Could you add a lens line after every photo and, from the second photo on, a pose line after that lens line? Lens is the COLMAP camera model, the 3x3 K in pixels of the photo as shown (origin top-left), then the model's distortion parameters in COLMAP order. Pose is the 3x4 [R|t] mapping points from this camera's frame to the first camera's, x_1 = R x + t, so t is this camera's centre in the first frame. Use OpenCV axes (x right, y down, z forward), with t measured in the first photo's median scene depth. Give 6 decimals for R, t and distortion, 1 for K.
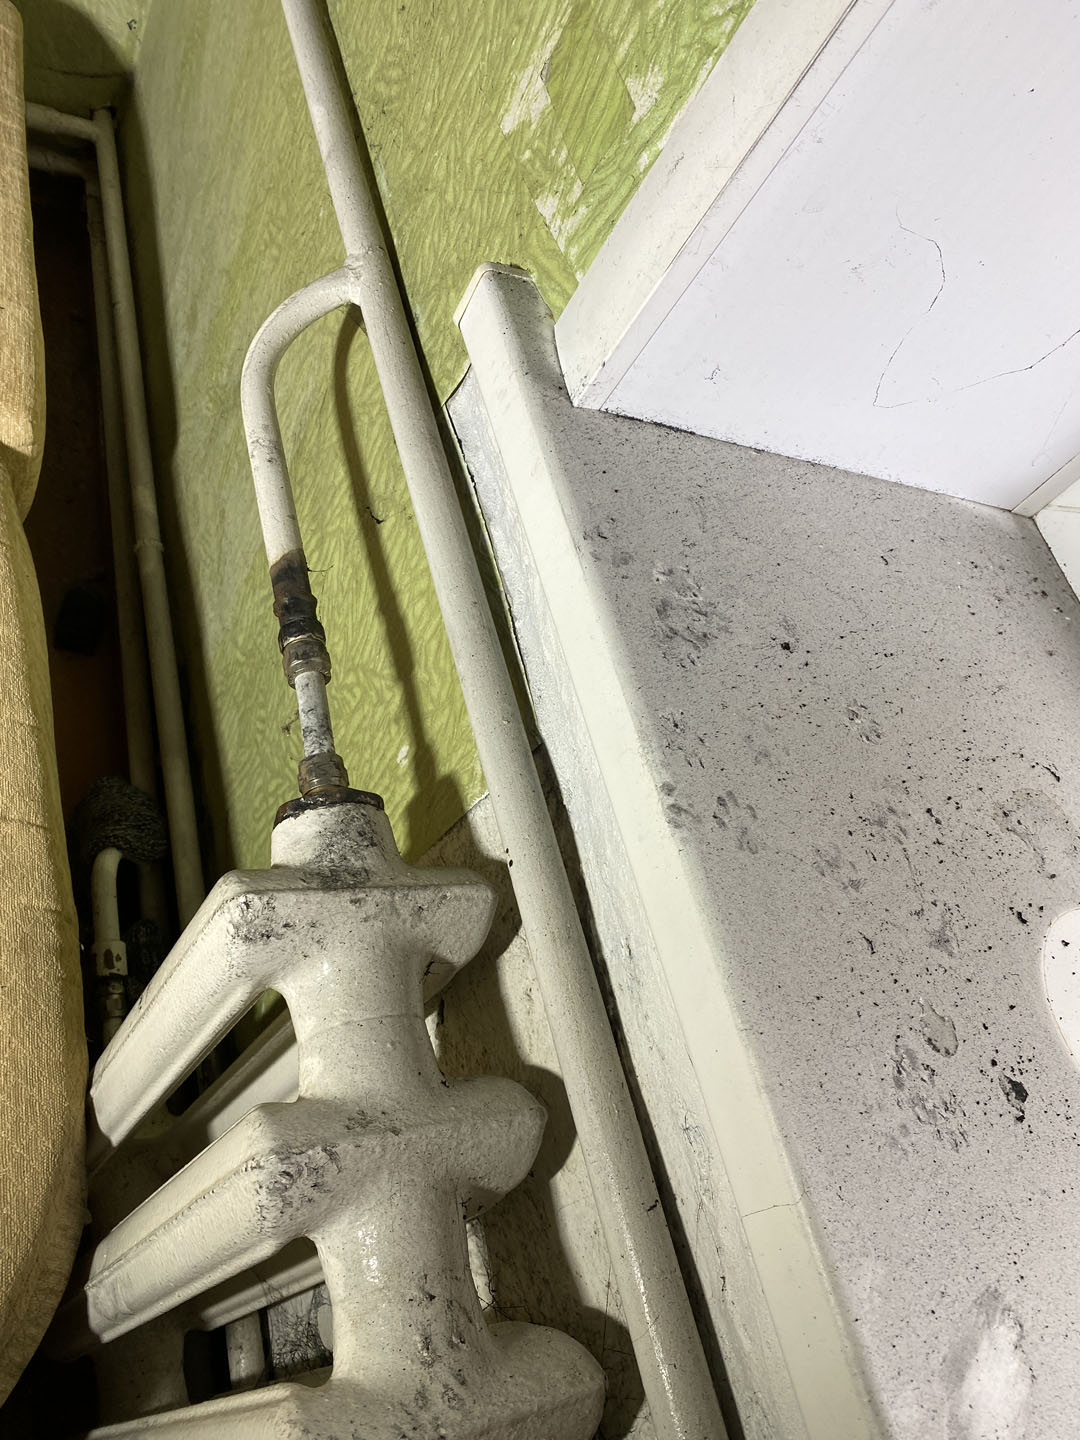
lens RADIAL K [[1120.7, 0, 540.0], [0, 1120.7, 720.0], [0, 0, 1]] dist [0.004636, 0.006164]
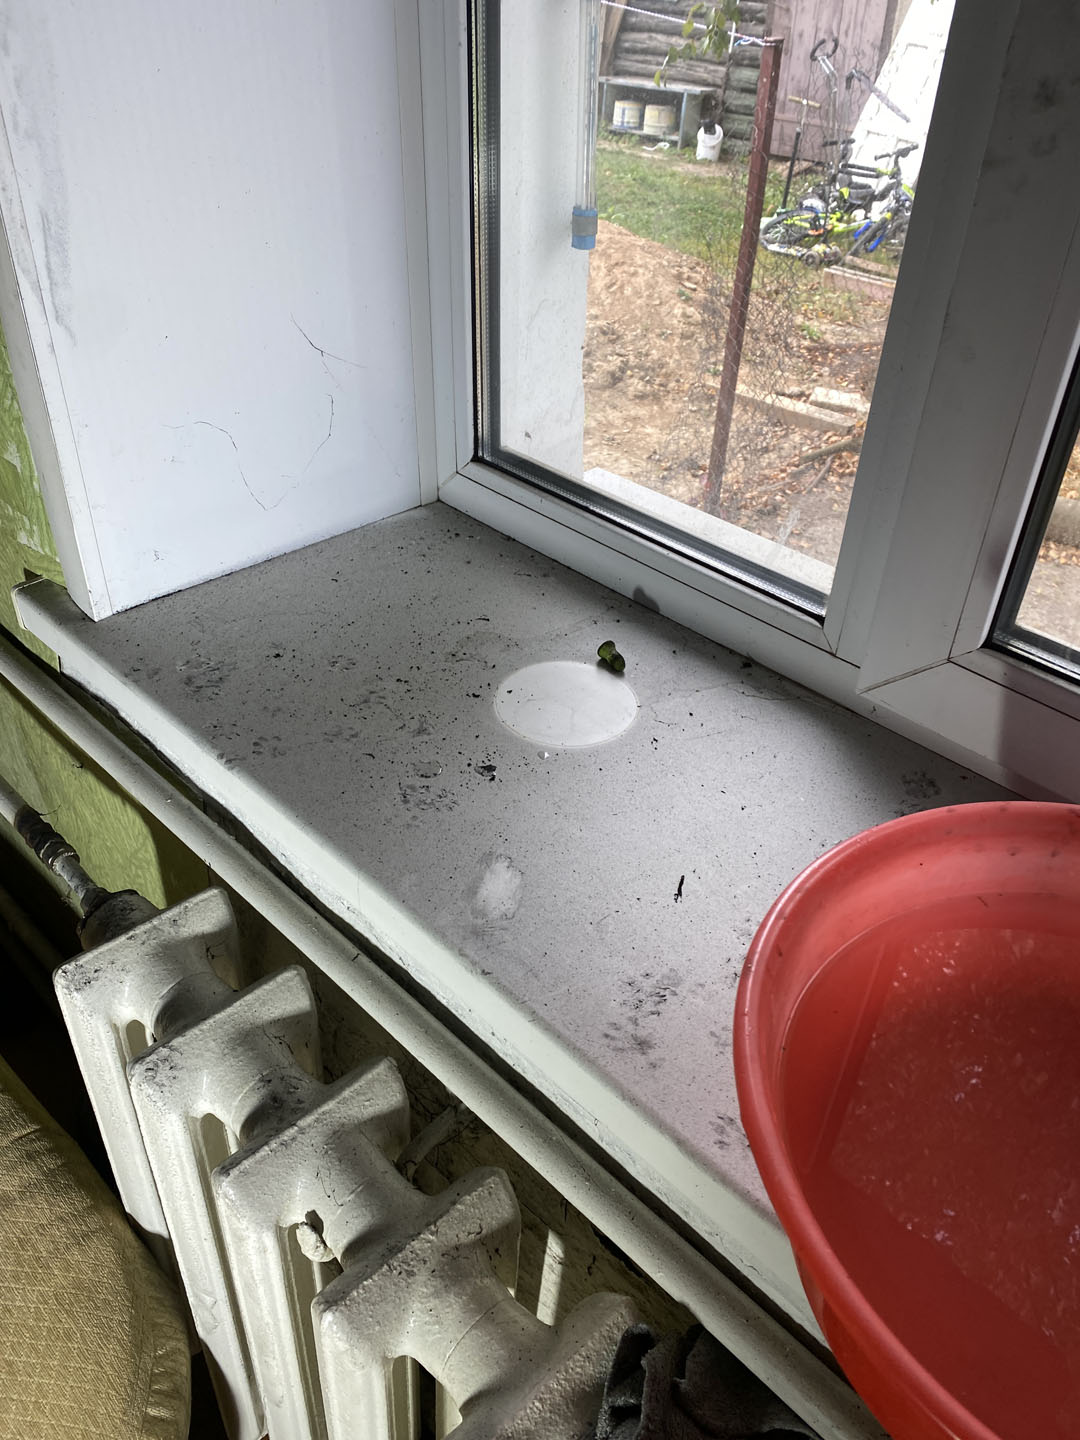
lens RADIAL K [[1120.7, 0, 540.0], [0, 1120.7, 720.0], [0, 0, 1]] dist [0.004636, 0.006164]
pose [[0.790811, -0.606107, 0.085155, 0.329296], [0.611526, 0.776629, -0.151270, 0.490698], [0.025552, 0.171700, 0.984818, -0.582146]]
